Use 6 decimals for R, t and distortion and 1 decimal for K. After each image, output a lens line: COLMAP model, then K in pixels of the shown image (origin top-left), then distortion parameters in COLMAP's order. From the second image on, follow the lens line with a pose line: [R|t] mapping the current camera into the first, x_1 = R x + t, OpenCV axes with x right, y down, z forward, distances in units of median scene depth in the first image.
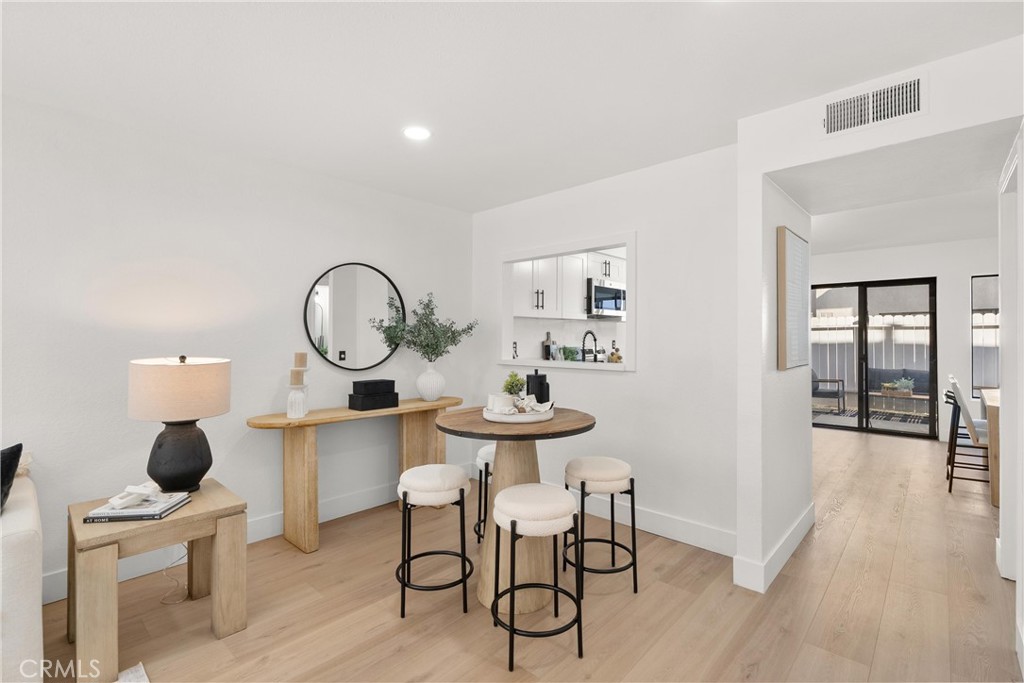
lens RADIAL K [[467.4, 0, 520.2], [0, 467.4, 334.7], [0, 0, 1]] dist [-0.013569, 0.003639]
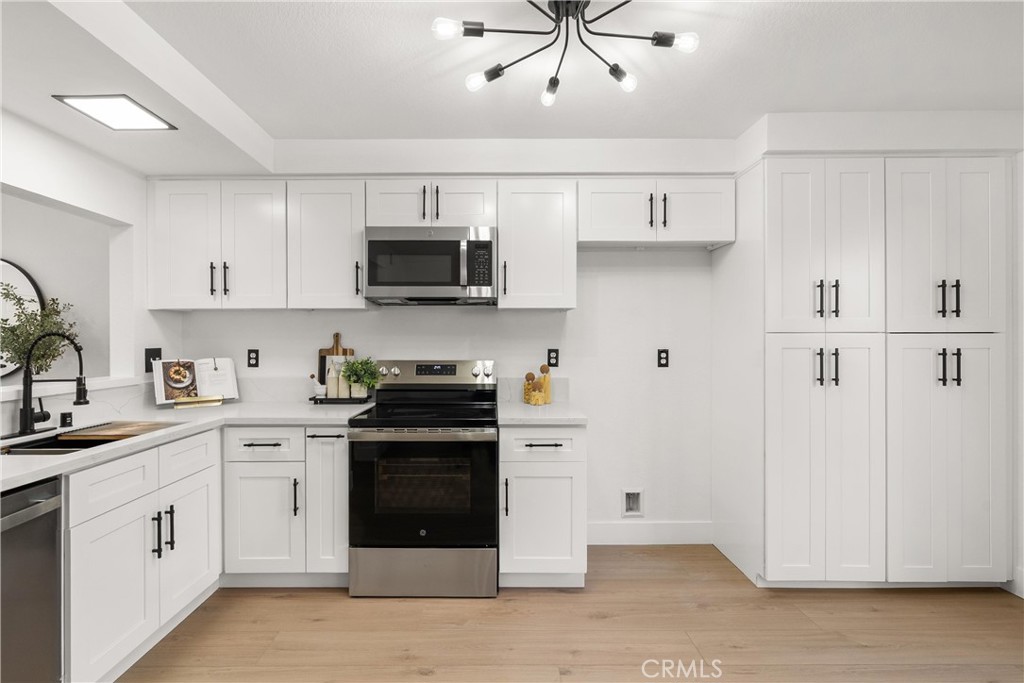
lens RADIAL K [[467.4, 0, 526.3], [0, 467.4, 341.5], [0, 0, 1]] dist [-0.013569, 0.003639]
pose [[0.671878, 0.002825, -0.740657, 0.902934], [0.004436, 0.999959, 0.007838, 0.001450], [0.740649, -0.008552, 0.671838, 1.087600]]
